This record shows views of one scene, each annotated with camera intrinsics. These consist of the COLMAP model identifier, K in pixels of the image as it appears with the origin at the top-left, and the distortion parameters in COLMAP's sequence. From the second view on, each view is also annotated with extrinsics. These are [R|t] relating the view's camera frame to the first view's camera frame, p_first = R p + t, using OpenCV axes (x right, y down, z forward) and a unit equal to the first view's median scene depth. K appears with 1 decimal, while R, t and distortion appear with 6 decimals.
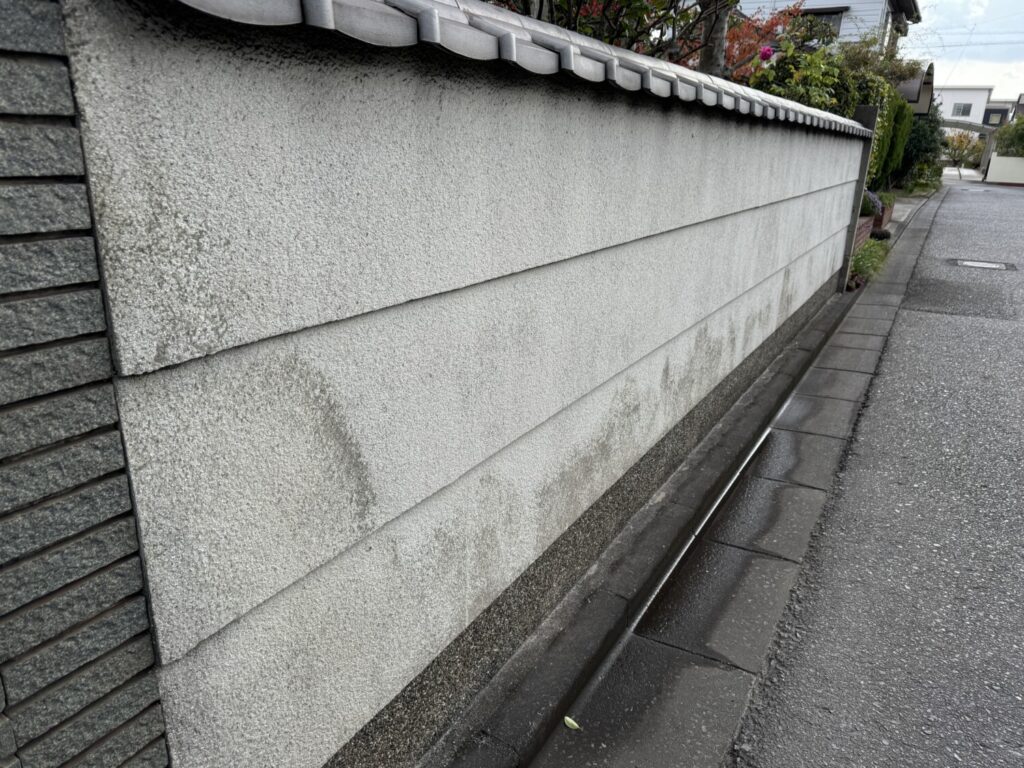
lens RADIAL K [[734.9, 0, 512.0], [0, 734.9, 384.0], [0, 0, 1]] dist [0.007151, 0.003760]
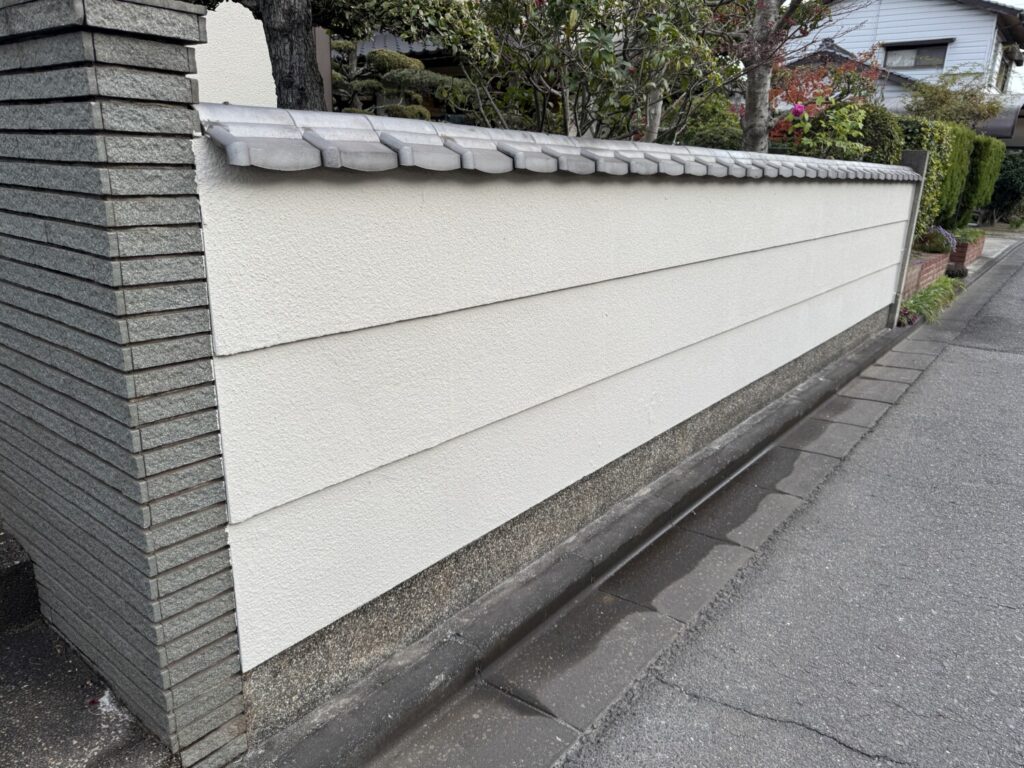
lens RADIAL K [[716.6, 0, 512.0], [0, 716.6, 384.0], [0, 0, 1]] dist [0.062642, -0.055502]
pose [[0.992278, 0.033870, -0.119319, 0.240592], [-0.038164, 0.998697, -0.033893, 0.052551], [0.118016, 0.038185, 0.992277, -0.405690]]
